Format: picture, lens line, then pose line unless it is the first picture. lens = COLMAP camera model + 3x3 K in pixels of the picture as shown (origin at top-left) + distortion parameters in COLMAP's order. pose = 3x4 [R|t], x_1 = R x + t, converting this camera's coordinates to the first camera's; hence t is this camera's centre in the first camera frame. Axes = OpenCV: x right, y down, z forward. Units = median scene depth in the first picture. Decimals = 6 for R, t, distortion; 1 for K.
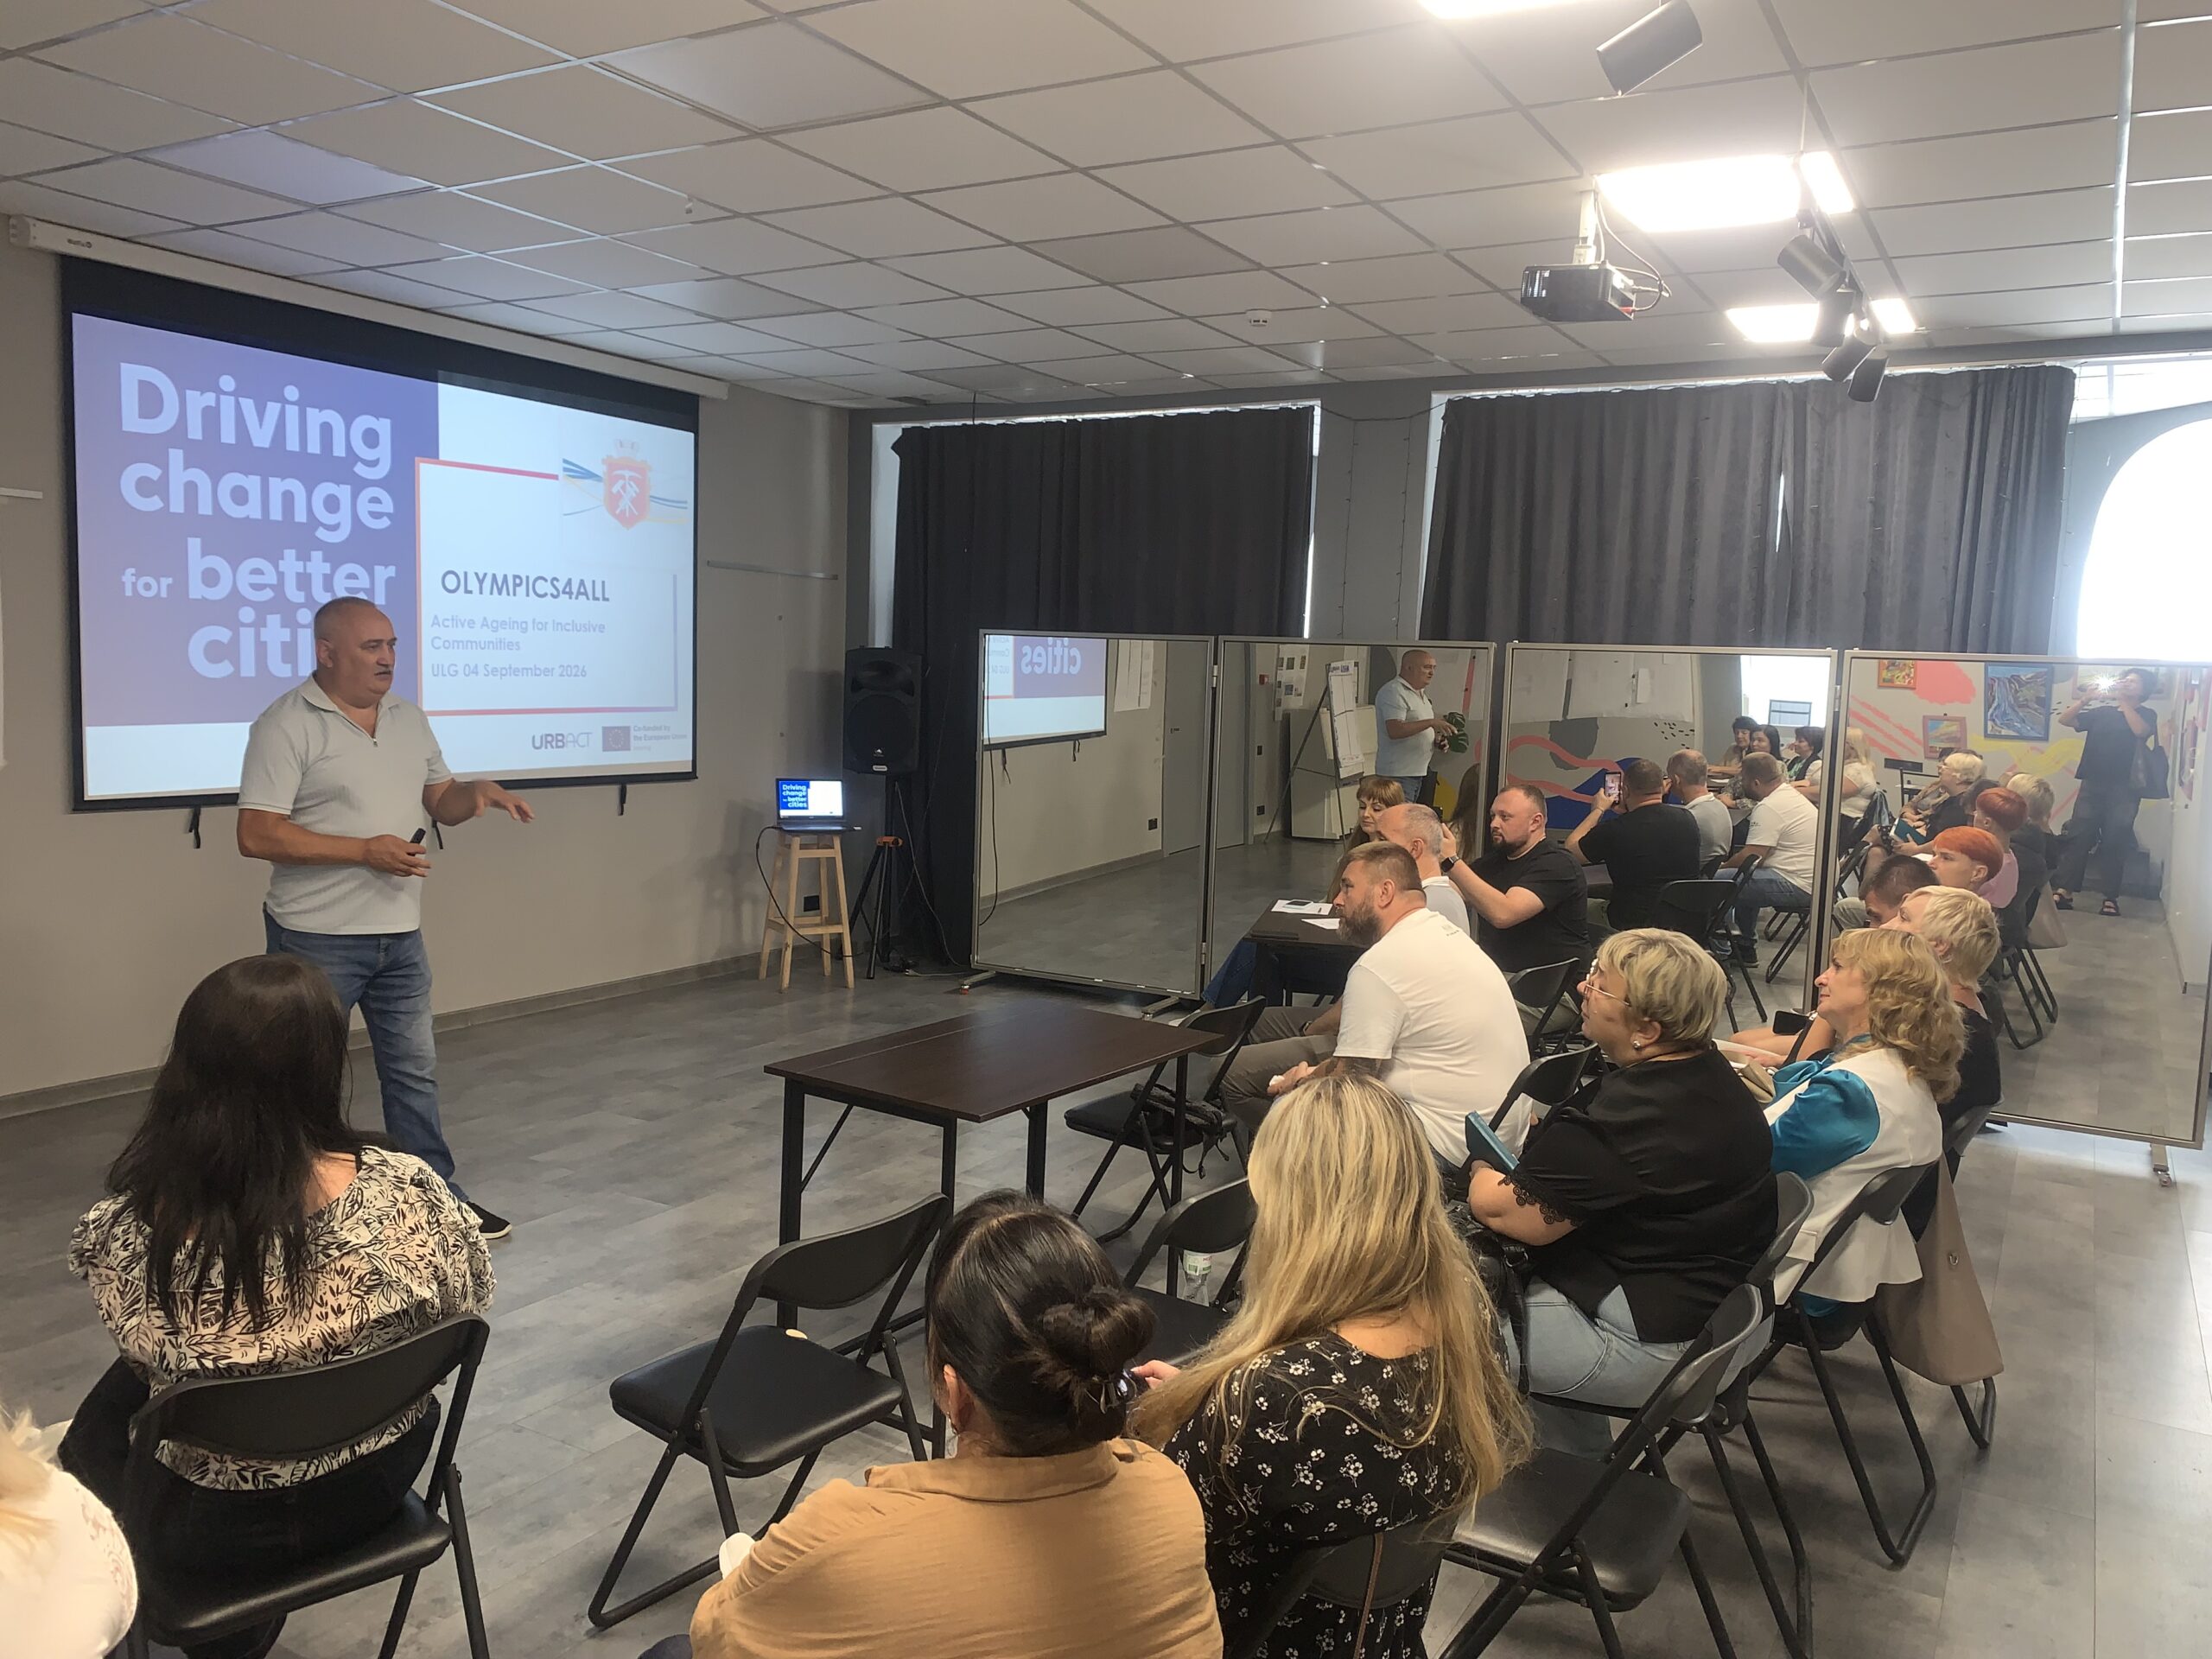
lens RADIAL K [[1736.8, 0, 1092.2], [0, 1736.8, 834.1], [0, 0, 1]] dist [0.027446, -0.014636]
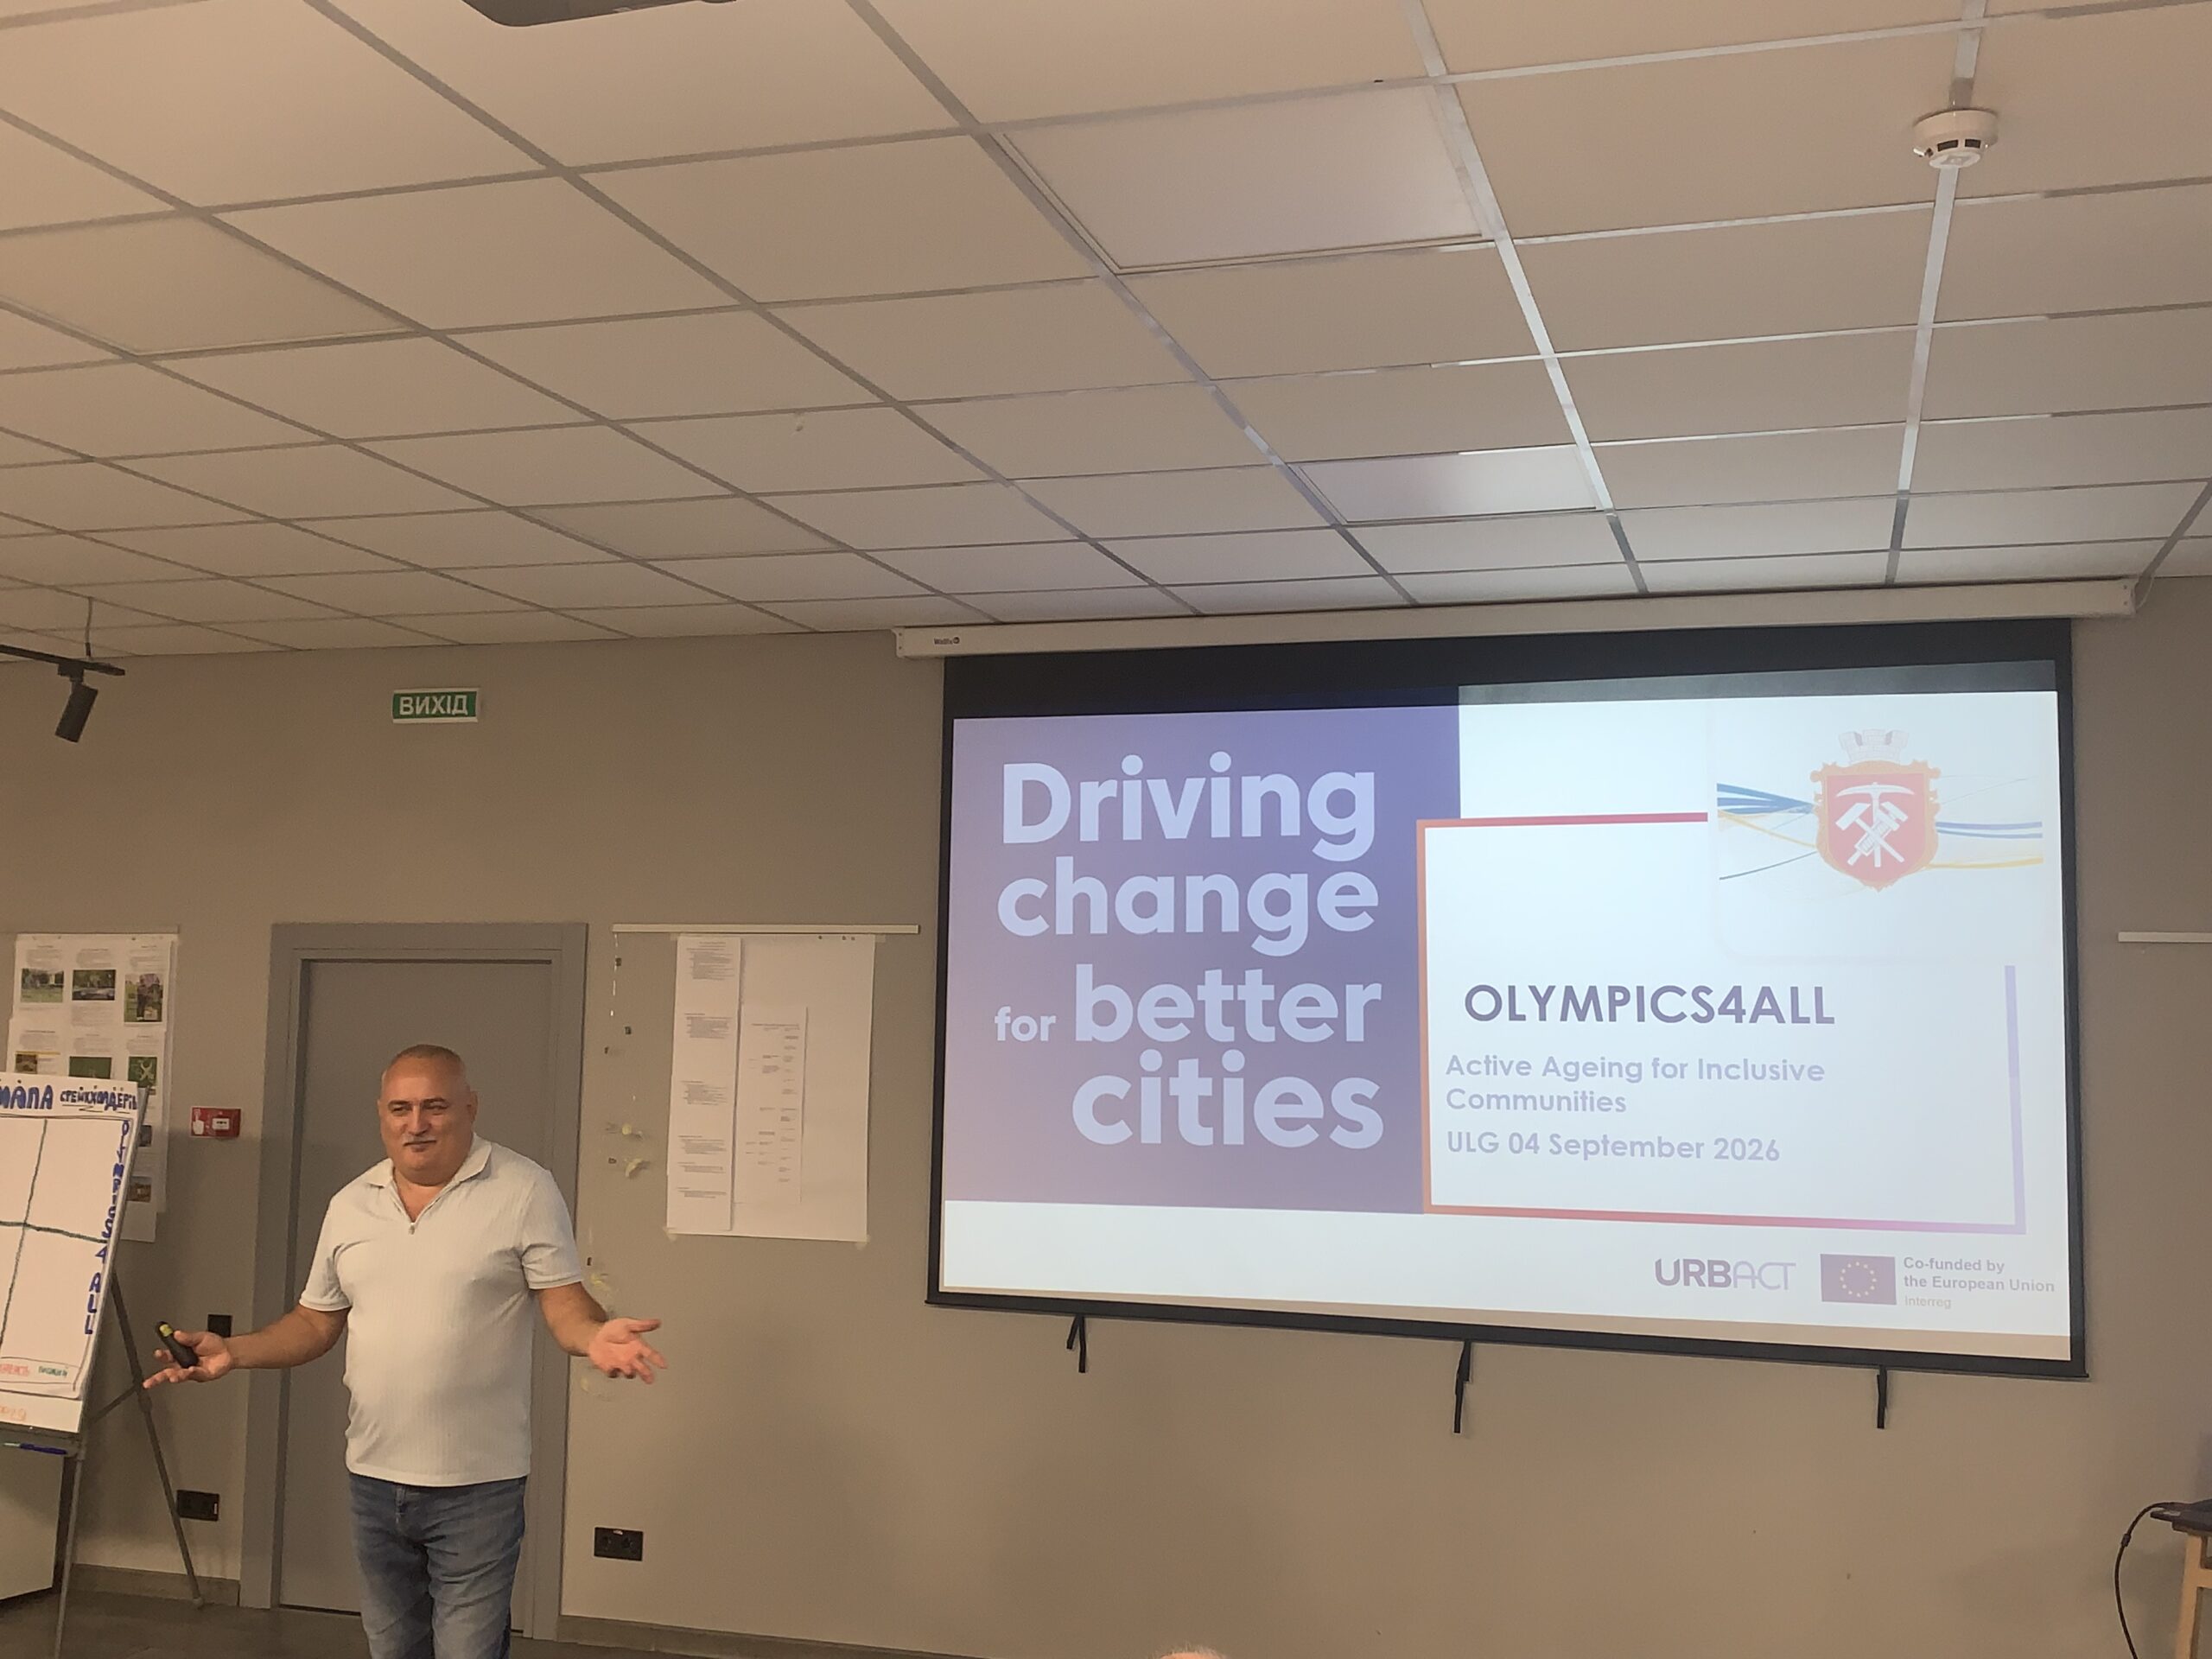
lens RADIAL K [[2209.4, 0, 1102.9], [0, 2209.4, 811.6], [0, 0, 1]] dist [0.017487, 0.000000]
pose [[0.208236, -0.129929, -0.969410, 0.433276], [-0.110628, 0.981648, -0.155333, -0.078788], [0.971802, 0.139590, 0.190041, 0.764543]]
